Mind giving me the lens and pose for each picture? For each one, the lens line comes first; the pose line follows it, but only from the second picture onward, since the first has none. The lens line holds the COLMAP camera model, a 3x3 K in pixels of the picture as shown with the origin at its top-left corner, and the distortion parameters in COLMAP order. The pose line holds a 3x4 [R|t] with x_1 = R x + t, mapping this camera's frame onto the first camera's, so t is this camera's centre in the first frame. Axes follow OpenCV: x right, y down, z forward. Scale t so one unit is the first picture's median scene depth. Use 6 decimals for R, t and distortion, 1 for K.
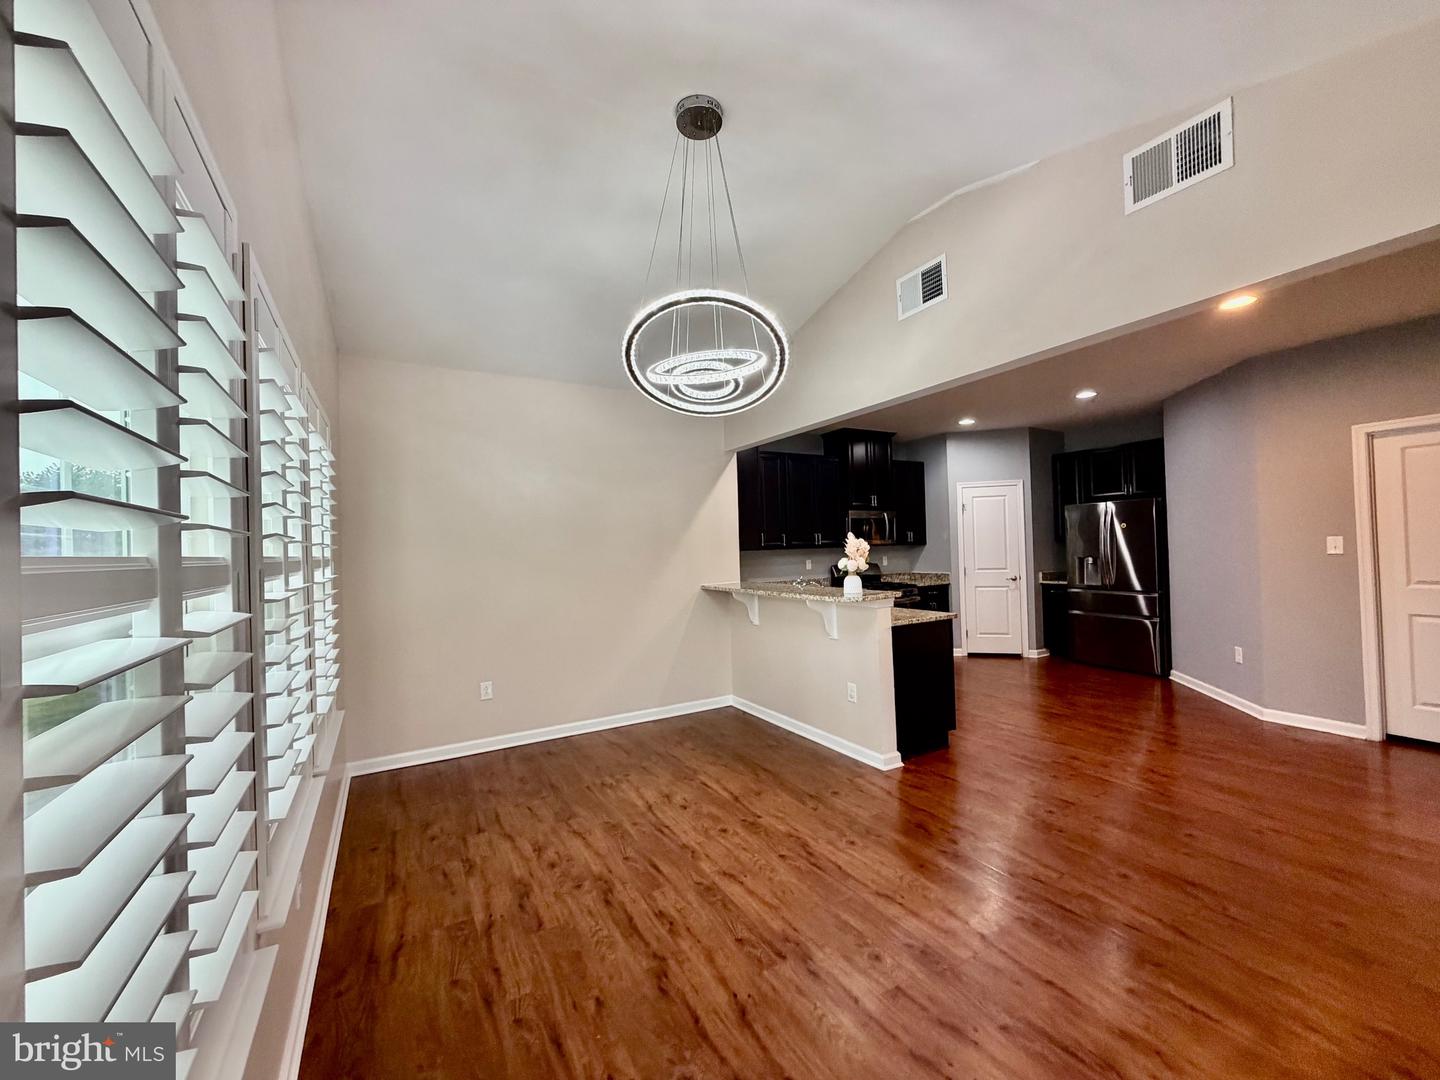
lens RADIAL K [[575.6, 0, 725.3], [0, 575.6, 538.4], [0, 0, 1]] dist [-0.000453, 0.000233]
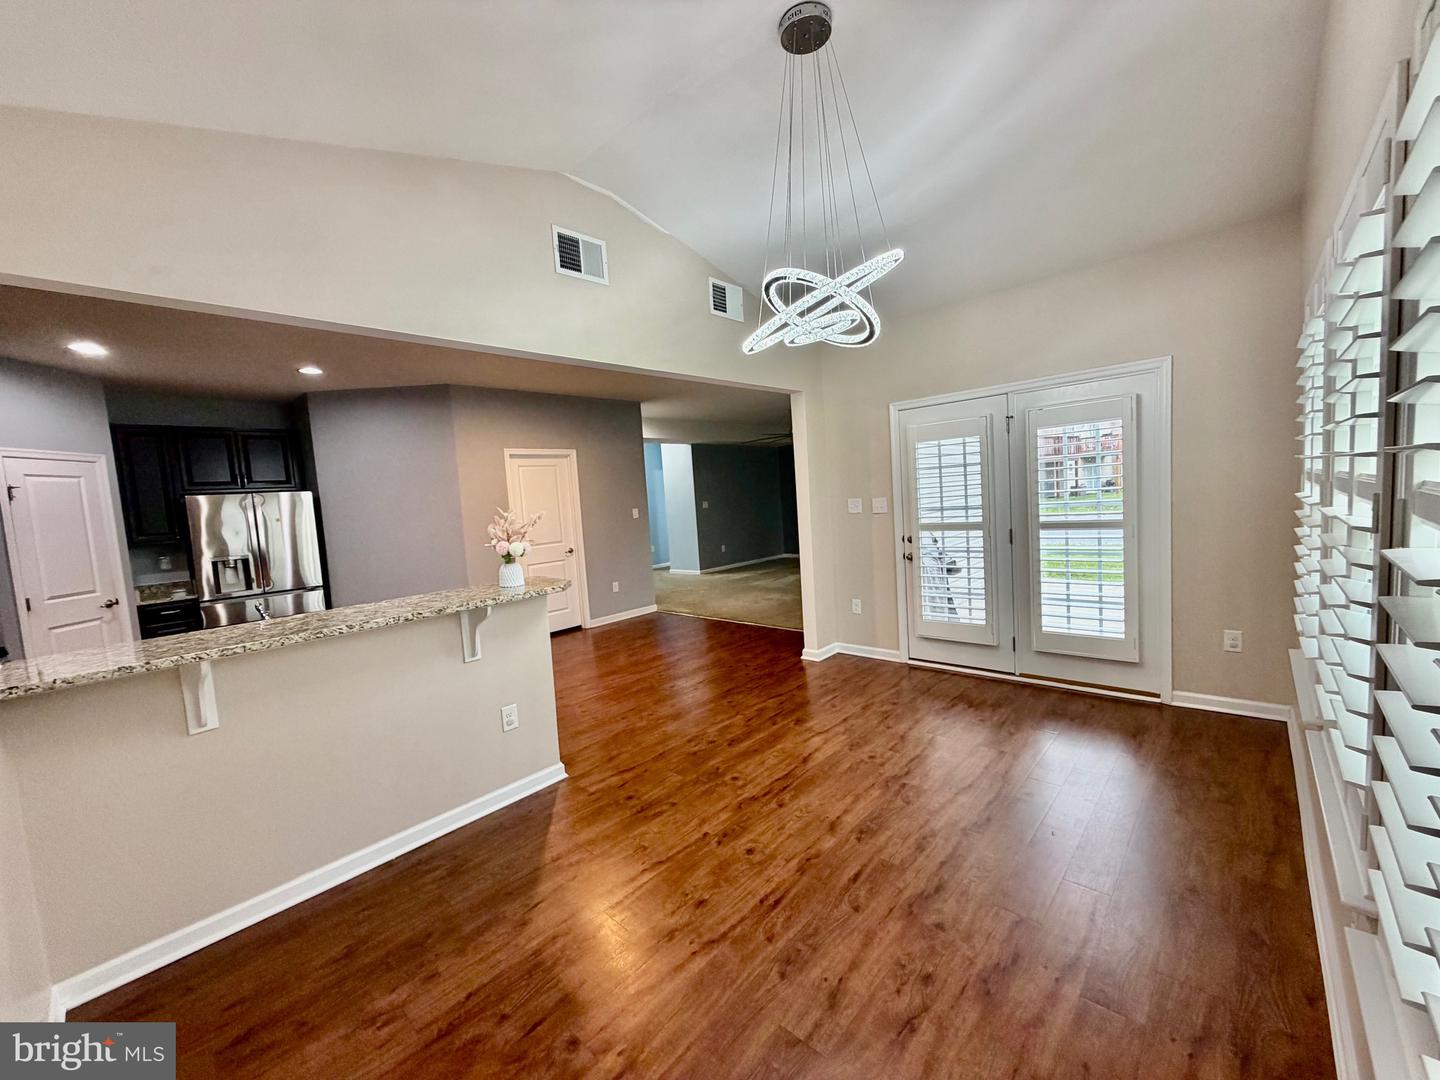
lens RADIAL K [[575.6, 0, 705.9], [0, 575.6, 538.7], [0, 0, 1]] dist [-0.000453, 0.000233]
pose [[-0.279888, -0.023726, 0.959739, -0.751295], [0.059967, 0.997310, 0.042143, 0.018855], [-0.958158, 0.069348, -0.277712, 1.227984]]
